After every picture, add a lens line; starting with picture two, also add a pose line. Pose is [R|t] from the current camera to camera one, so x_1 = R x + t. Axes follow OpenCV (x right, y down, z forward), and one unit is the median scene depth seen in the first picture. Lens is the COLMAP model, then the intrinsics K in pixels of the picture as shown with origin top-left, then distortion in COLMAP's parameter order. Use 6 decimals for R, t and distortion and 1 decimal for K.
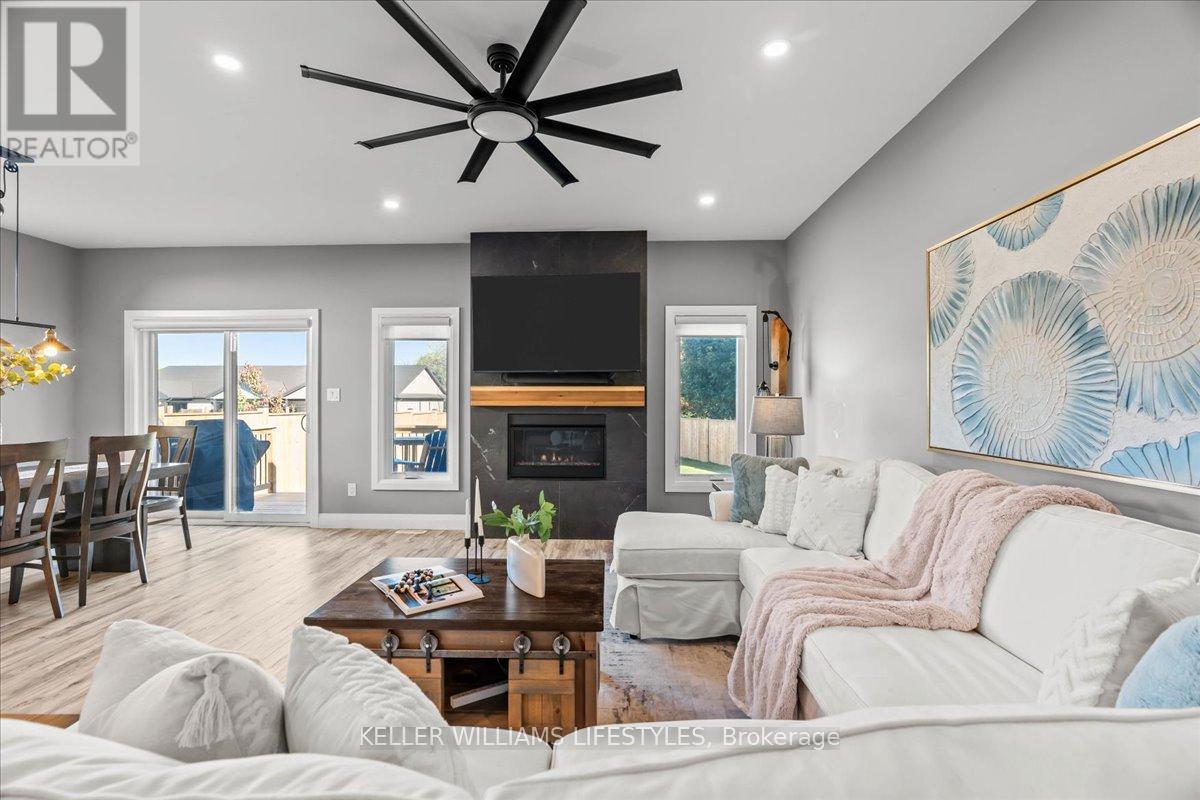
lens RADIAL K [[542.0, 0, 594.7], [0, 542.0, 400.2], [0, 0, 1]] dist [-0.011632, 0.004346]
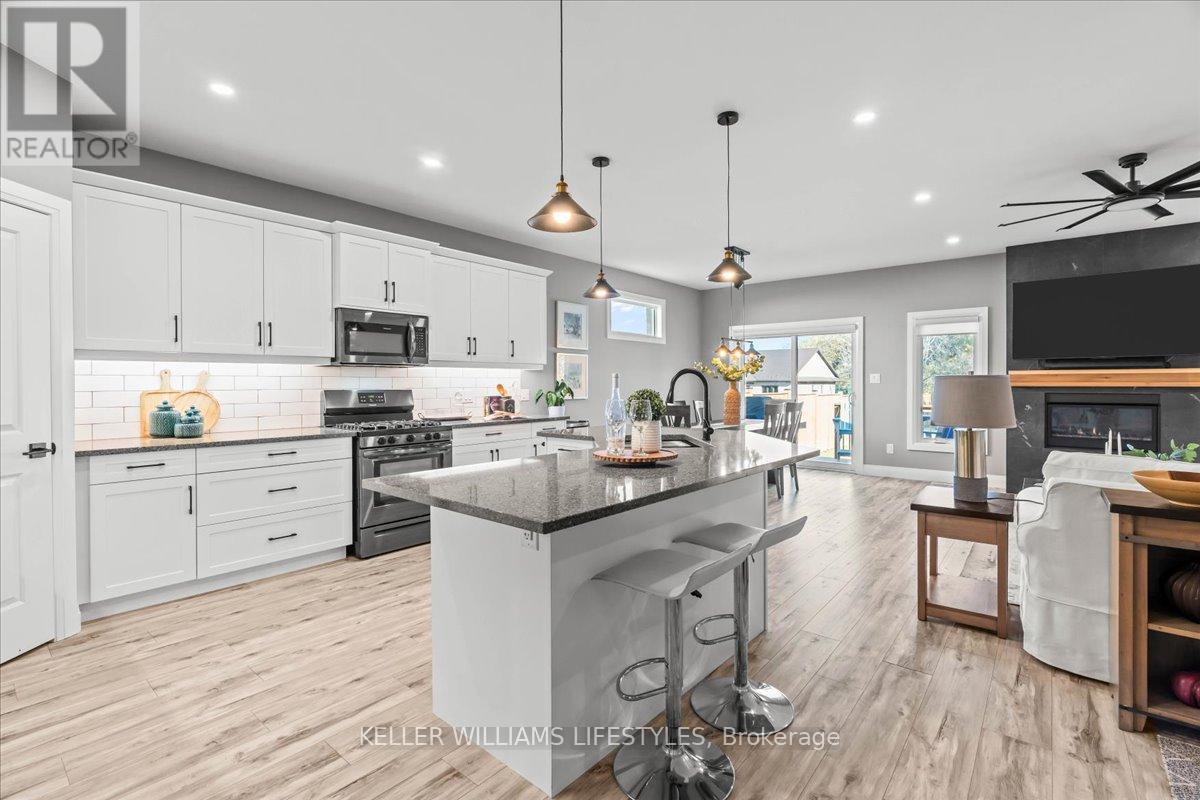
lens RADIAL K [[542.0, 0, 598.4], [0, 542.0, 387.9], [0, 0, 1]] dist [-0.011632, 0.004346]
pose [[0.788070, 0.002244, -0.615581, -0.207133], [0.002583, 0.999973, 0.006951, 0.002822], [0.615580, -0.007068, 0.788043, -0.559580]]
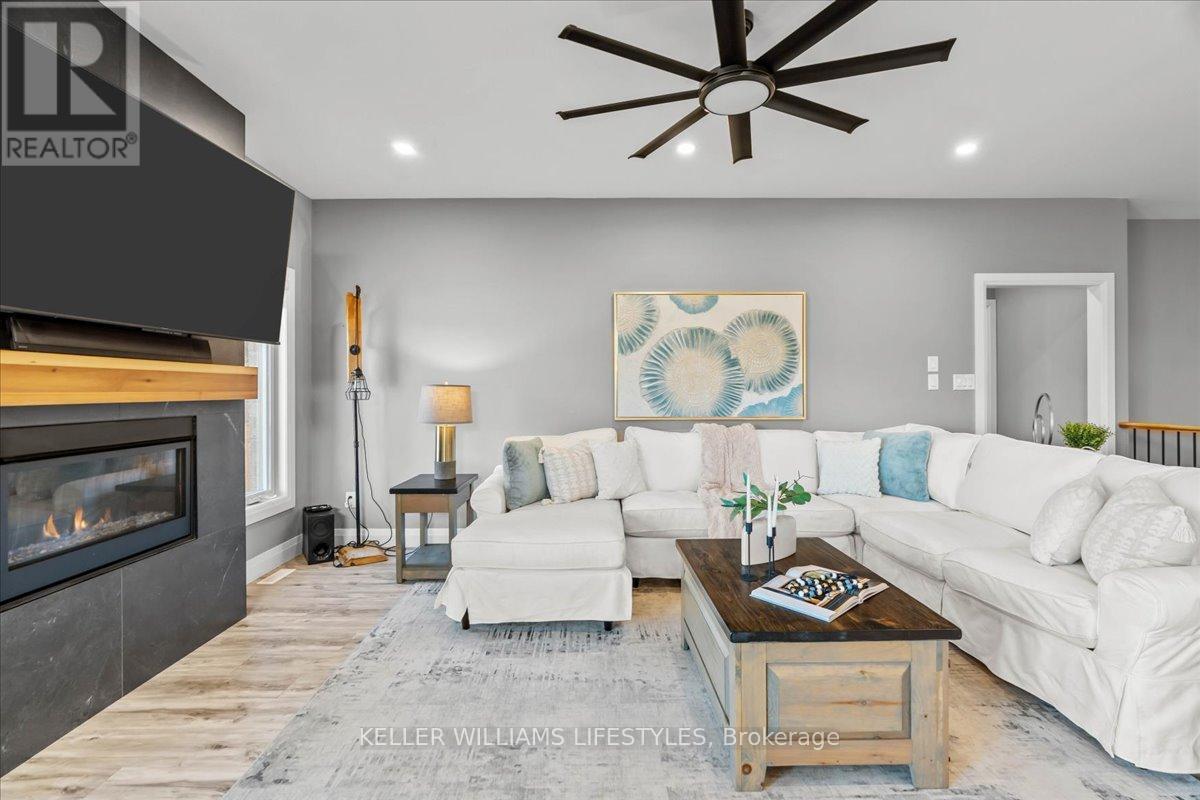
lens RADIAL K [[542.0, 0, 595.2], [0, 542.0, 390.7], [0, 0, 1]] dist [-0.011632, 0.004346]
pose [[-0.040544, -0.004222, 0.999169, -0.534939], [0.003871, 0.999983, 0.004382, 0.000058], [-0.999170, 0.004046, -0.040527, 0.623283]]
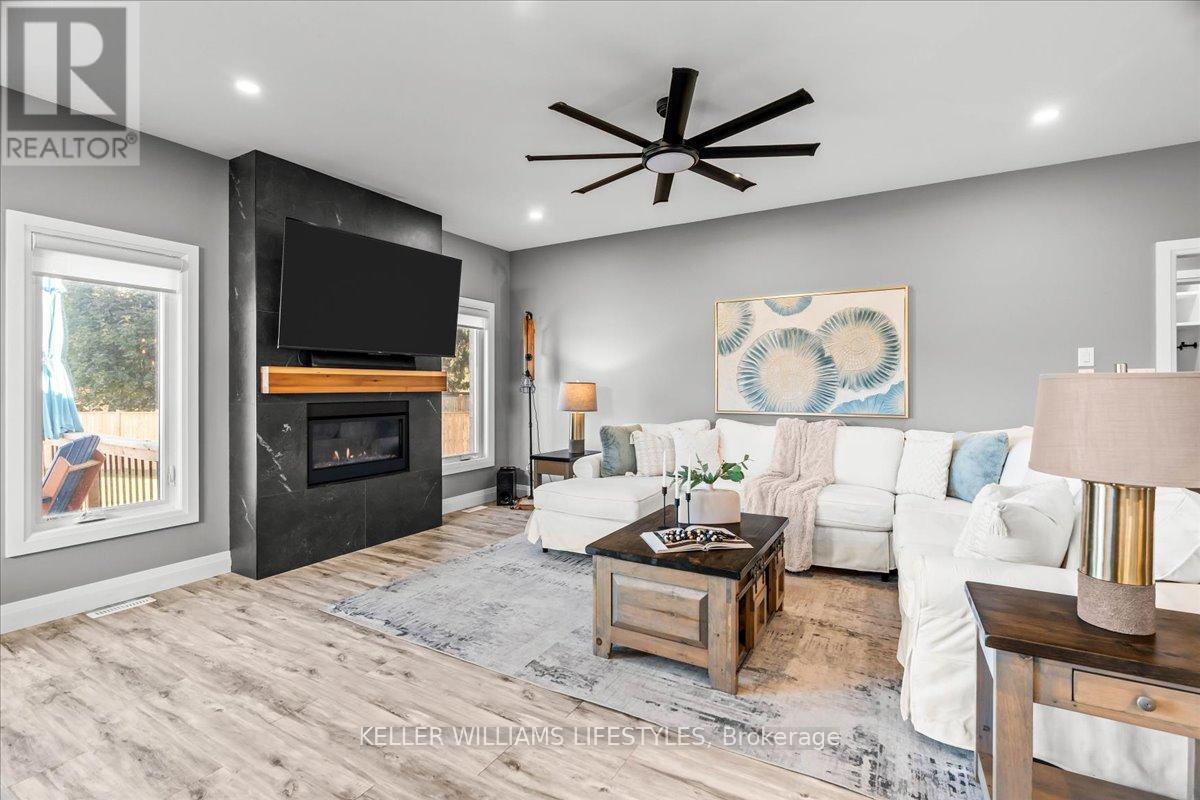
lens RADIAL K [[542.0, 0, 596.3], [0, 542.0, 389.8], [0, 0, 1]] dist [-0.011632, 0.004346]
pose [[0.474817, -0.007367, 0.880054, -0.647421], [0.001873, 0.999971, 0.007361, 0.000773], [-0.880083, -0.001847, 0.474817, 0.273110]]
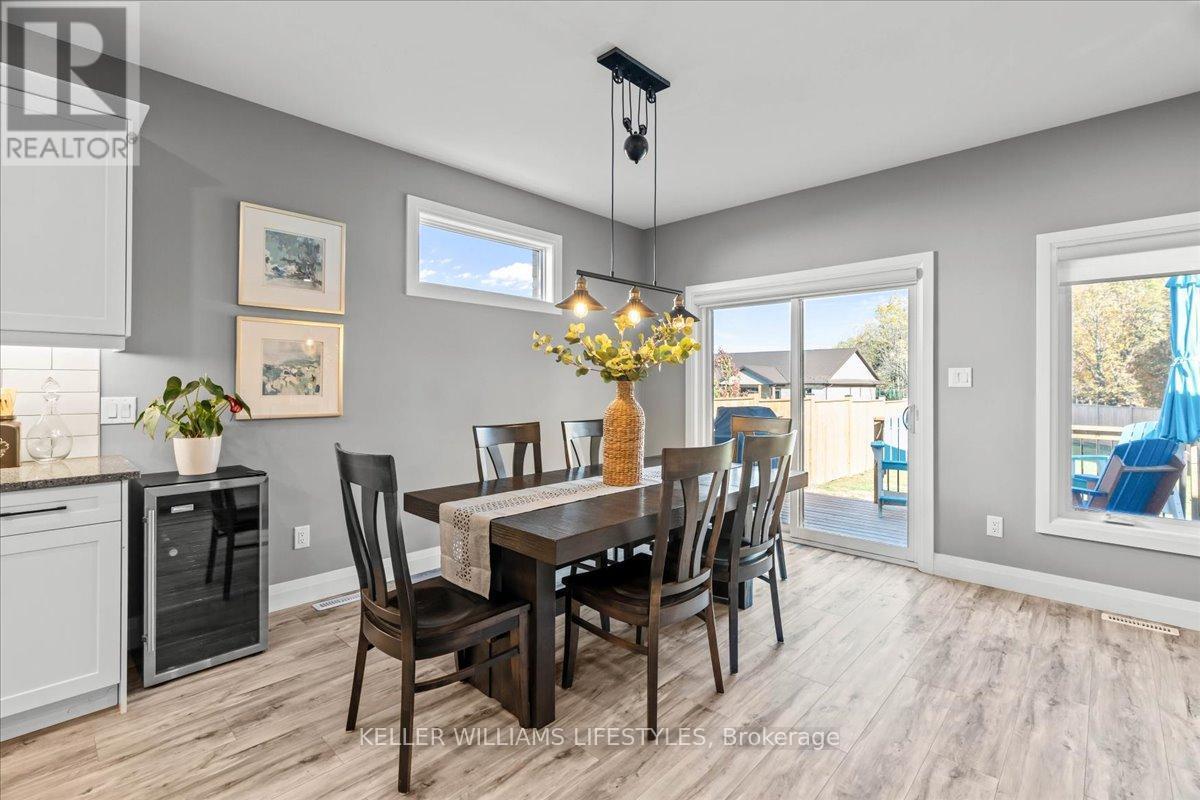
lens RADIAL K [[542.0, 0, 593.9], [0, 542.0, 385.2], [0, 0, 1]] dist [-0.011632, 0.004346]
pose [[0.744324, 0.002561, -0.667813, -0.407103], [-0.003764, 0.999993, -0.000360, 0.001435], [0.667808, 0.002782, 0.744329, 0.227252]]
